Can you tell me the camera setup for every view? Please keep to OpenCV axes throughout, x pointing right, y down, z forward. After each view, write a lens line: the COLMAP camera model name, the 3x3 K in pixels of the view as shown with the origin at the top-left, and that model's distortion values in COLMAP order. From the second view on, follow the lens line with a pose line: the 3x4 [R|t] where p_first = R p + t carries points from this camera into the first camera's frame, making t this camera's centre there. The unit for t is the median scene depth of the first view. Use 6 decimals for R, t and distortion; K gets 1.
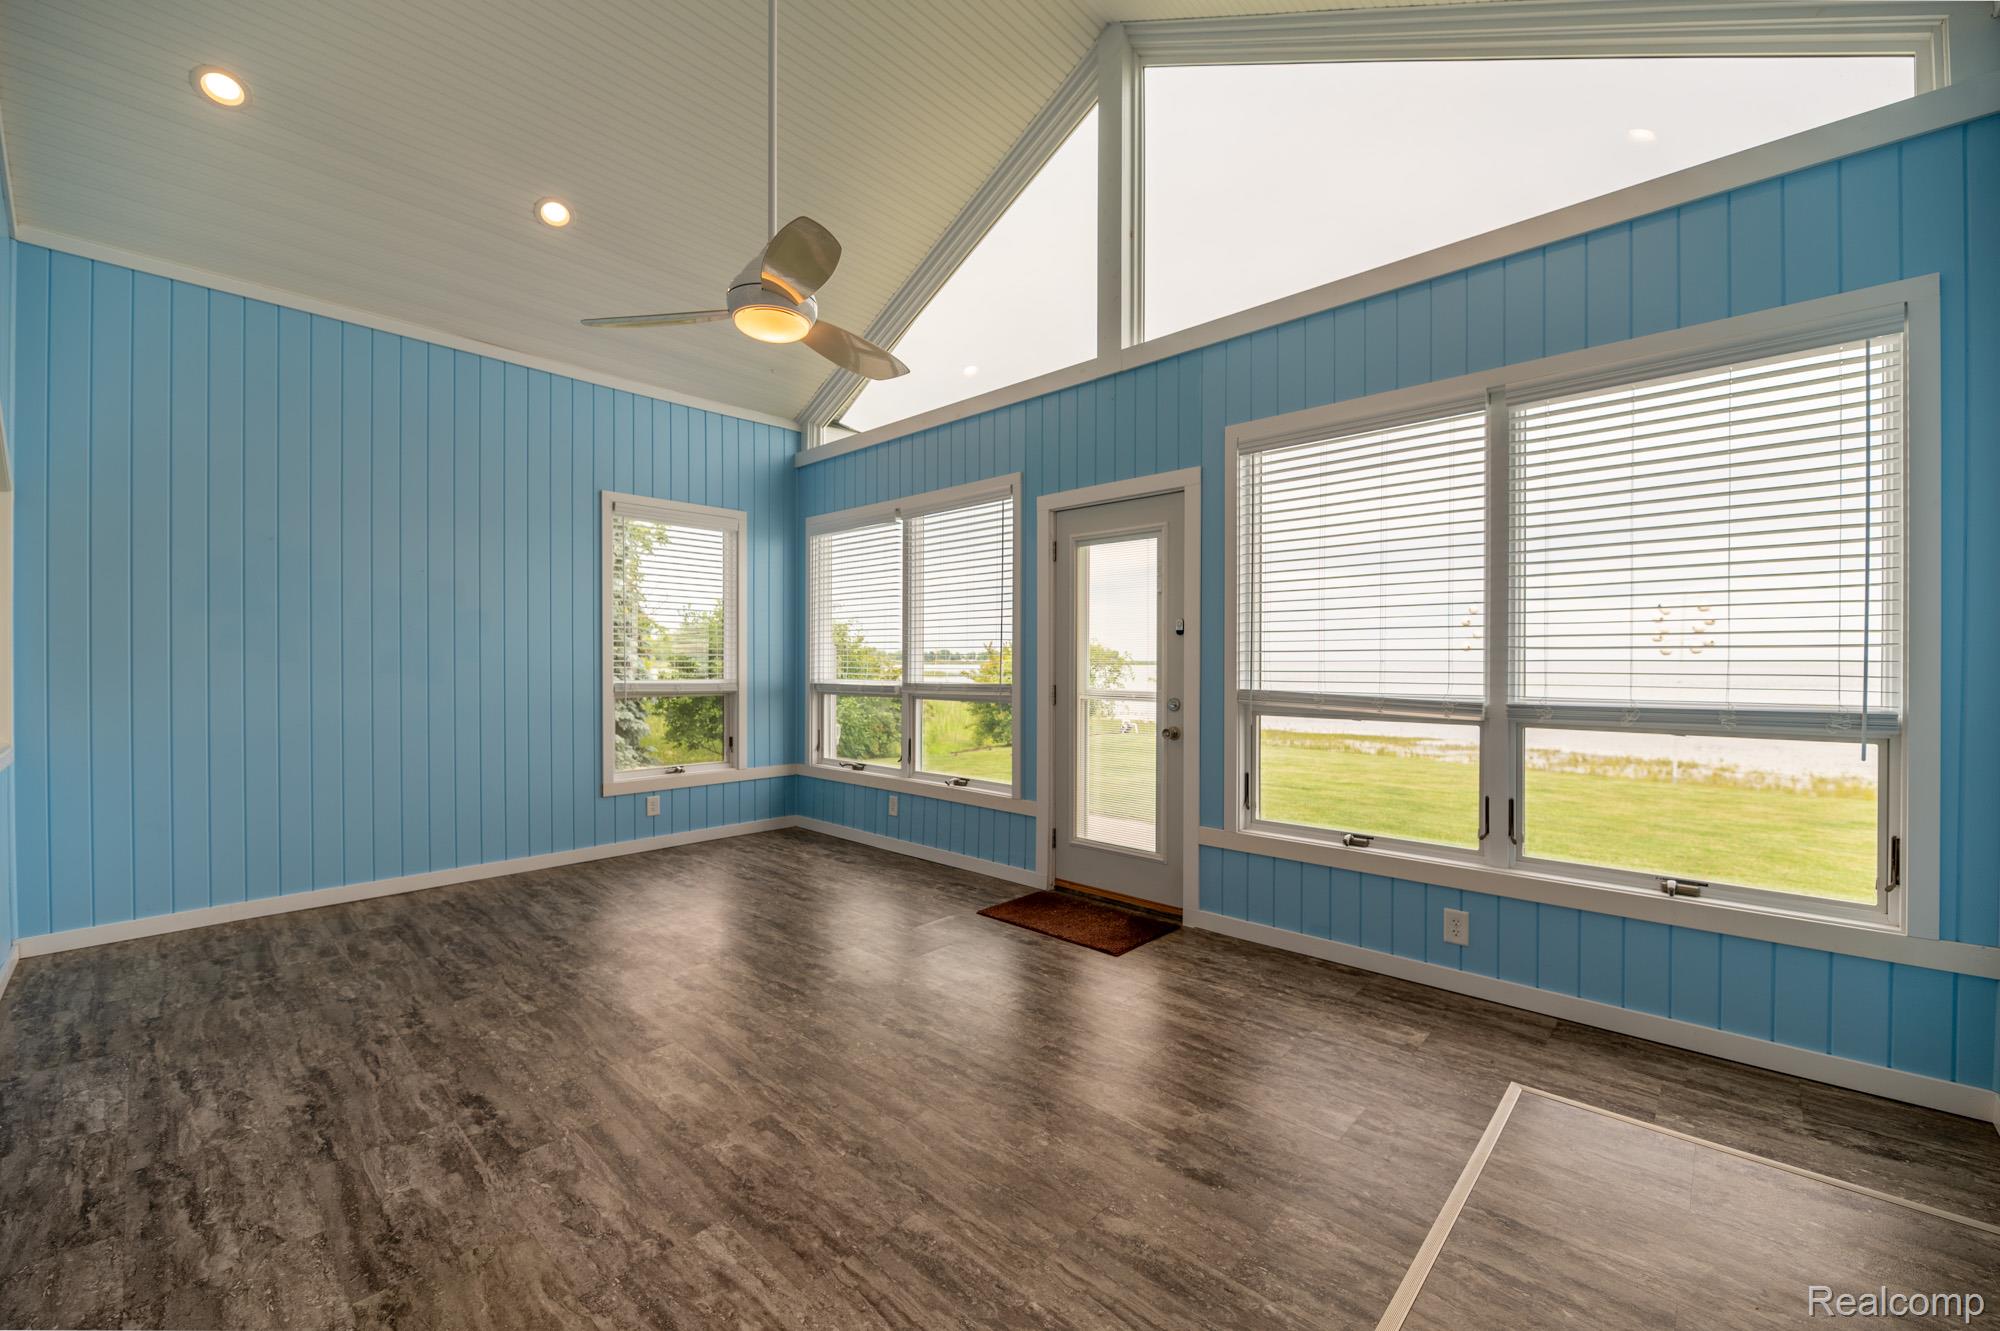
lens RADIAL K [[805.2, 0, 1005.4], [0, 805.2, 666.1], [0, 0, 1]] dist [0.000689, -0.003894]
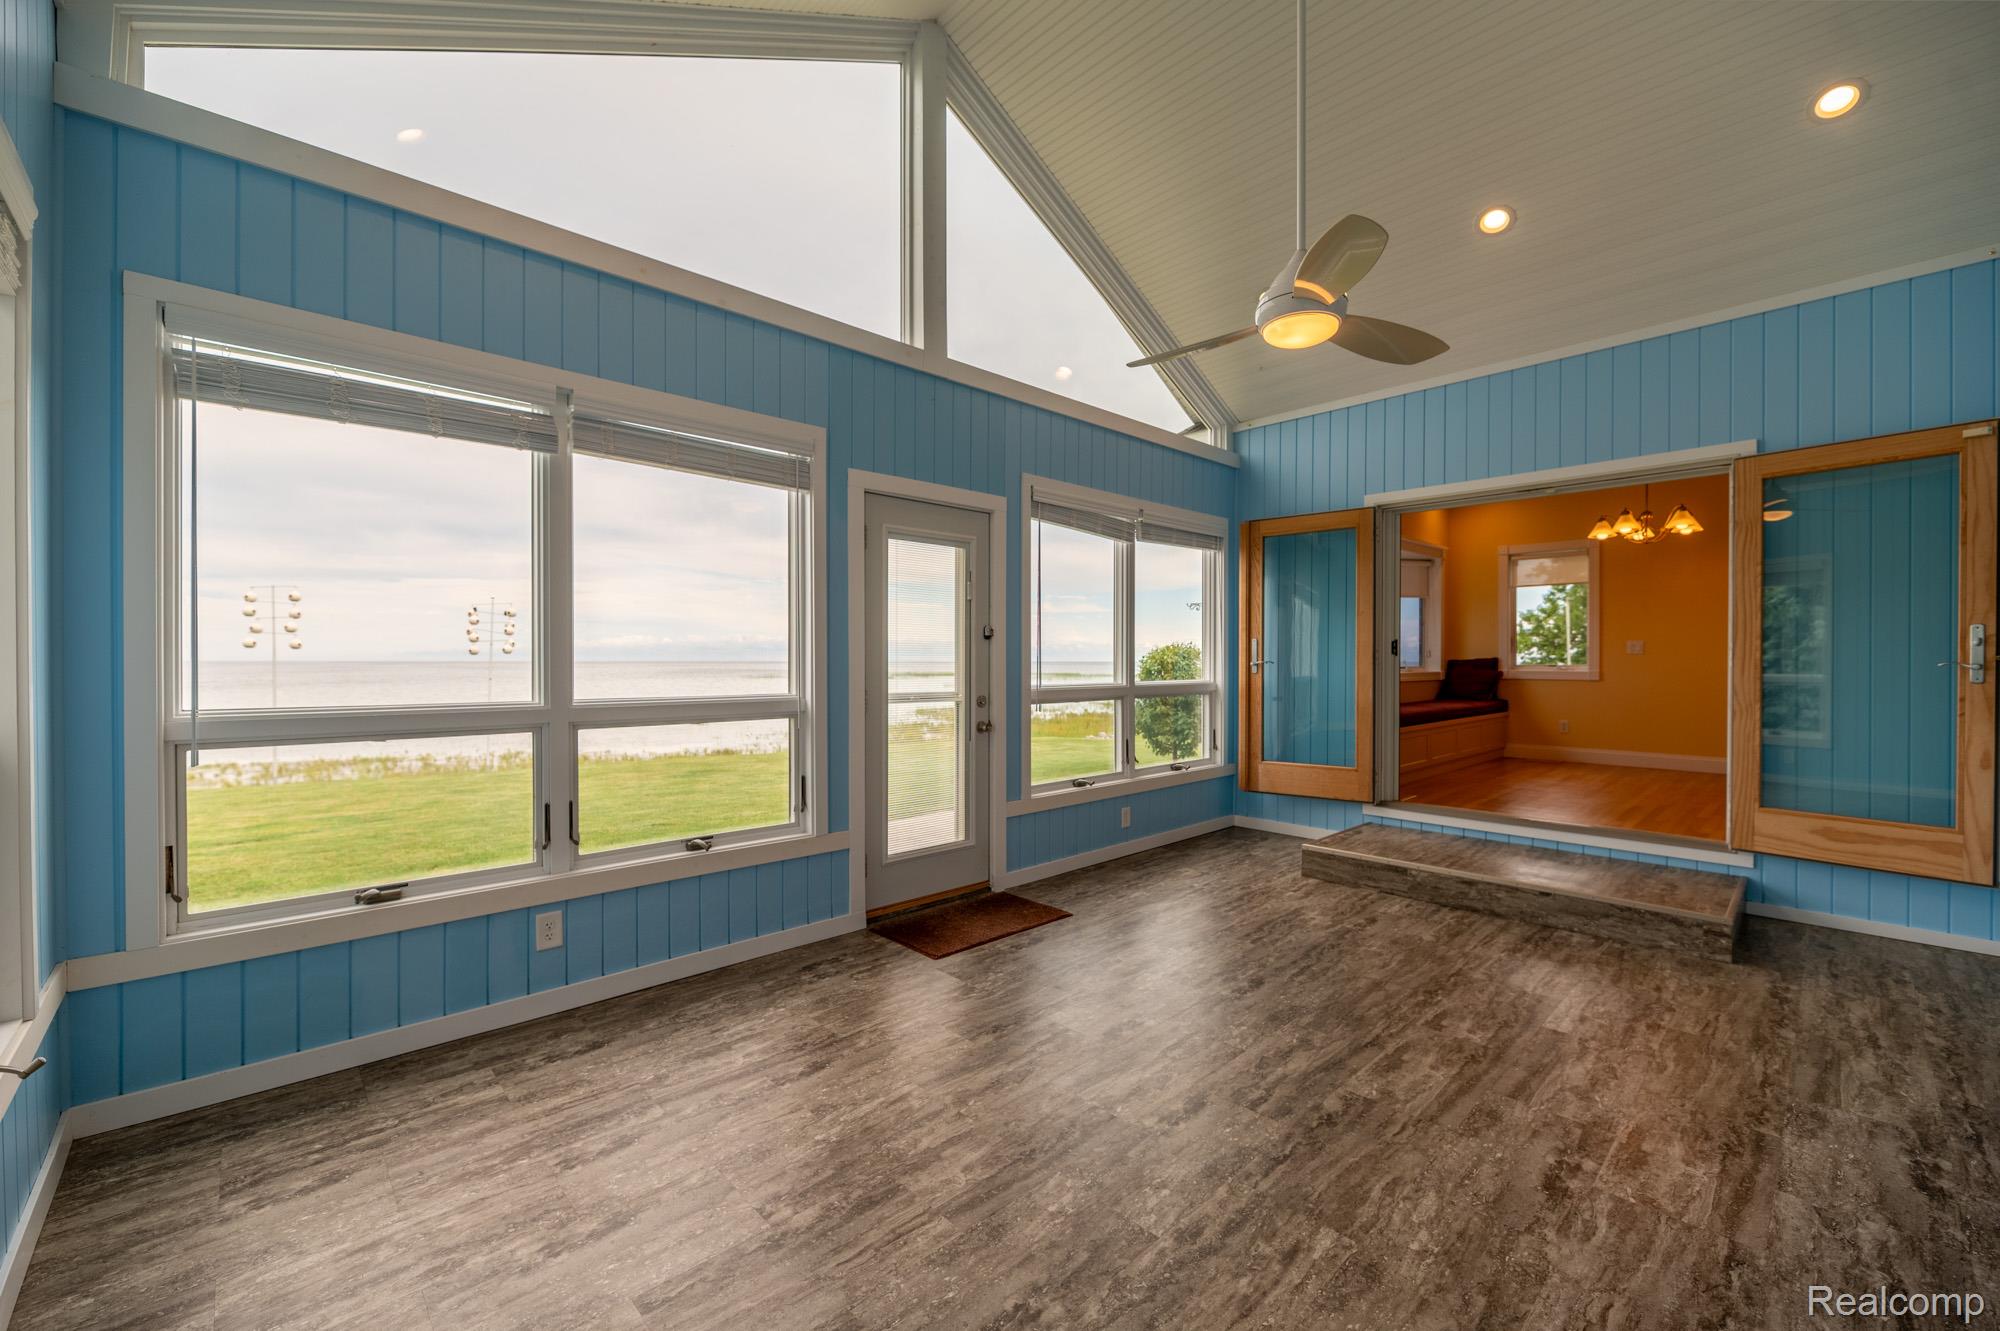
lens RADIAL K [[805.2, 0, 1005.4], [0, 805.2, 666.1], [0, 0, 1]] dist [0.000689, -0.003894]
pose [[0.057906, -0.009131, 0.998280, -1.278446], [0.006591, 0.999940, 0.008764, -0.015461], [-0.998300, 0.006072, 0.057963, 1.271666]]
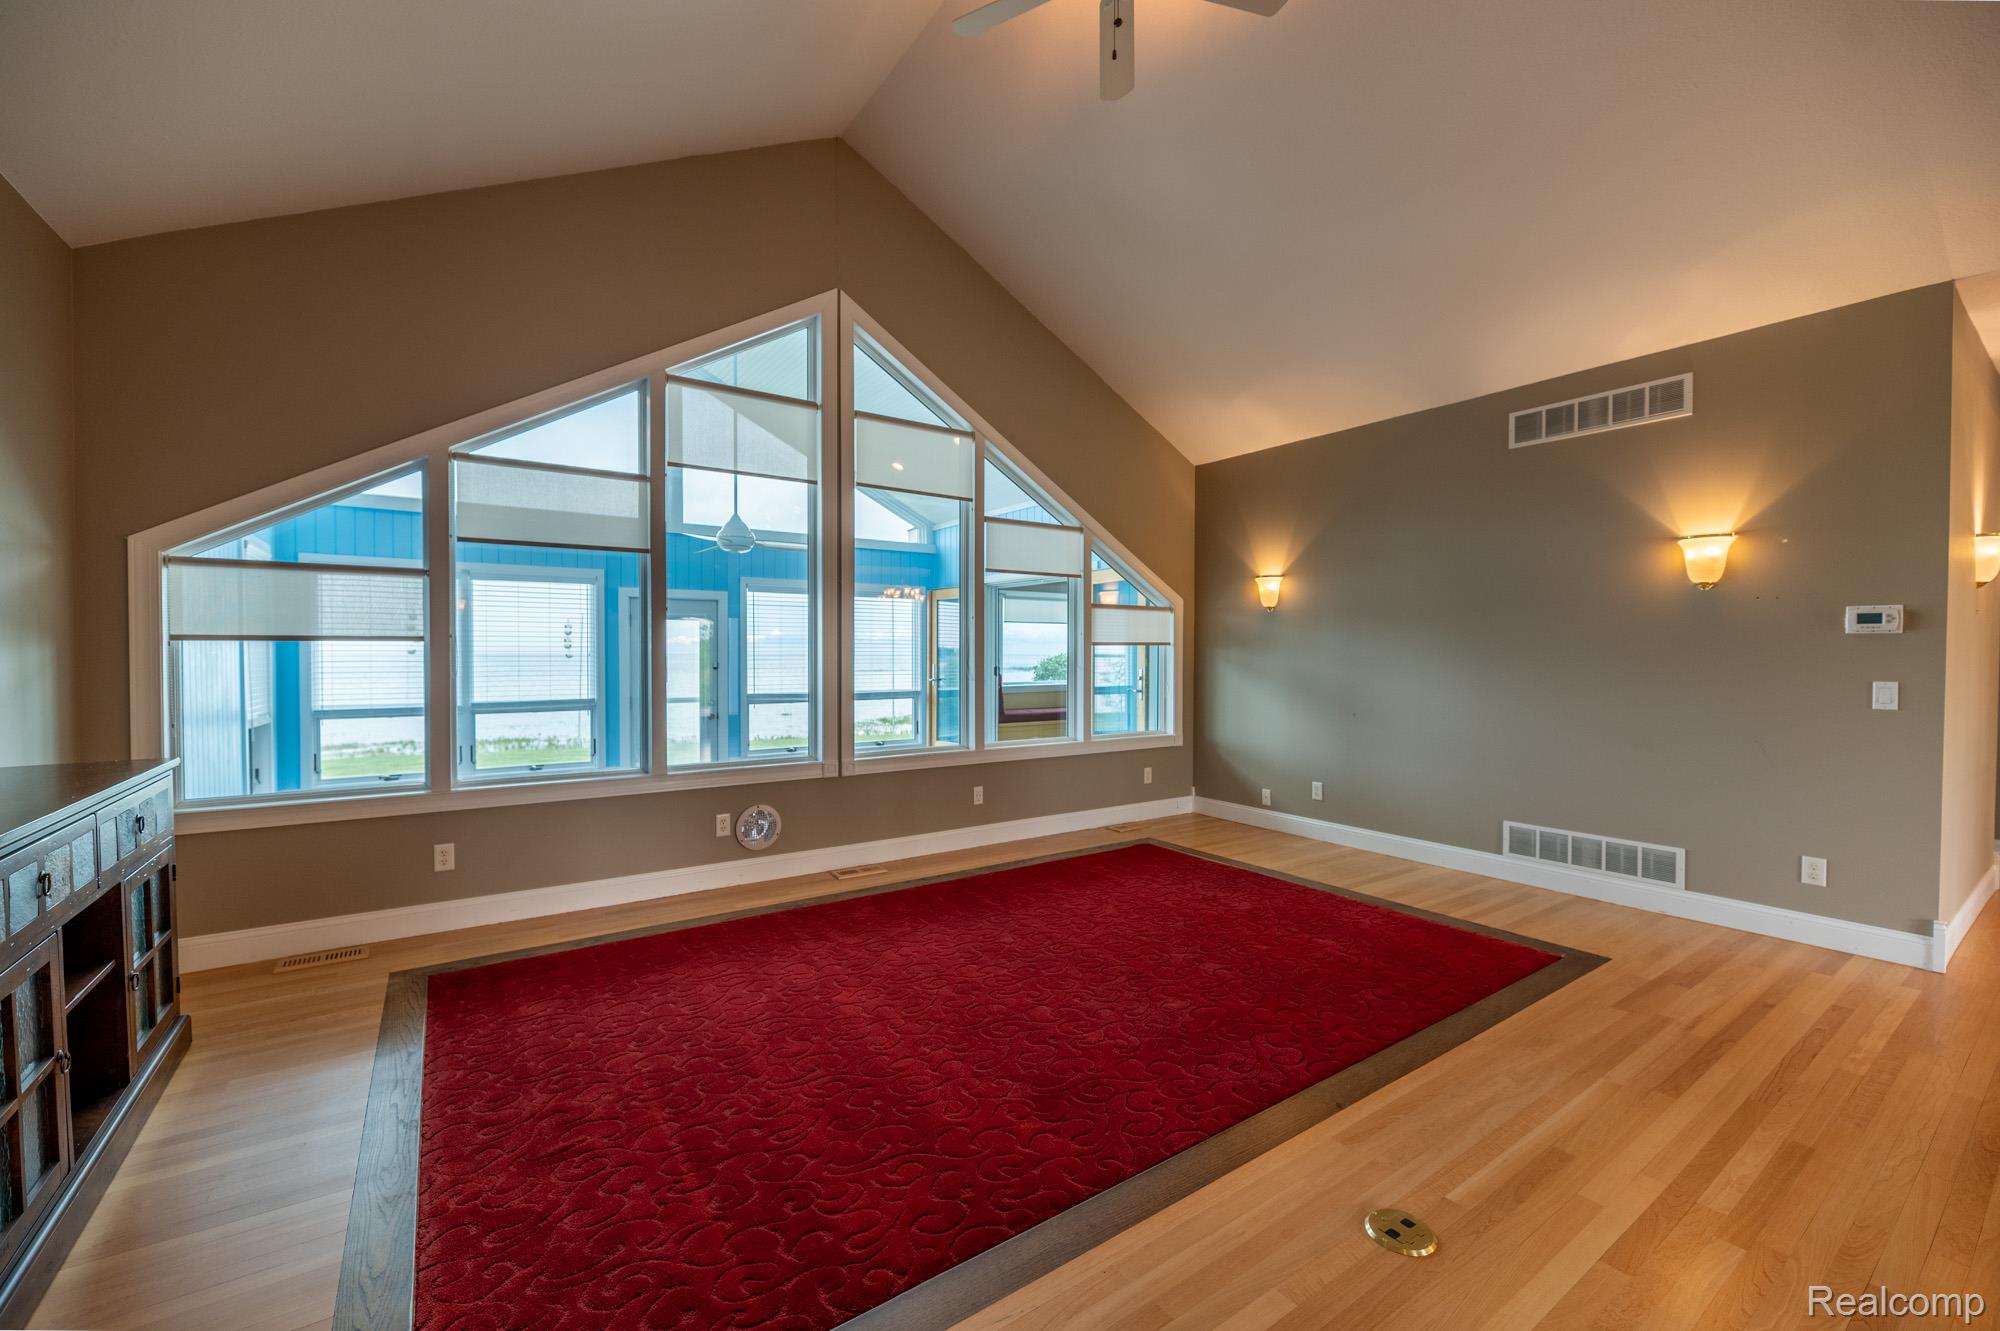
lens RADIAL K [[811.2, 0, 1008.1], [0, 811.2, 670.2], [0, 0, 1]] dist [-0.000085, -0.004327]
pose [[0.203768, -0.021190, 0.978790, -2.374763], [0.004699, 0.999775, 0.020666, -0.107386], [-0.979008, 0.000388, 0.203821, -0.248959]]
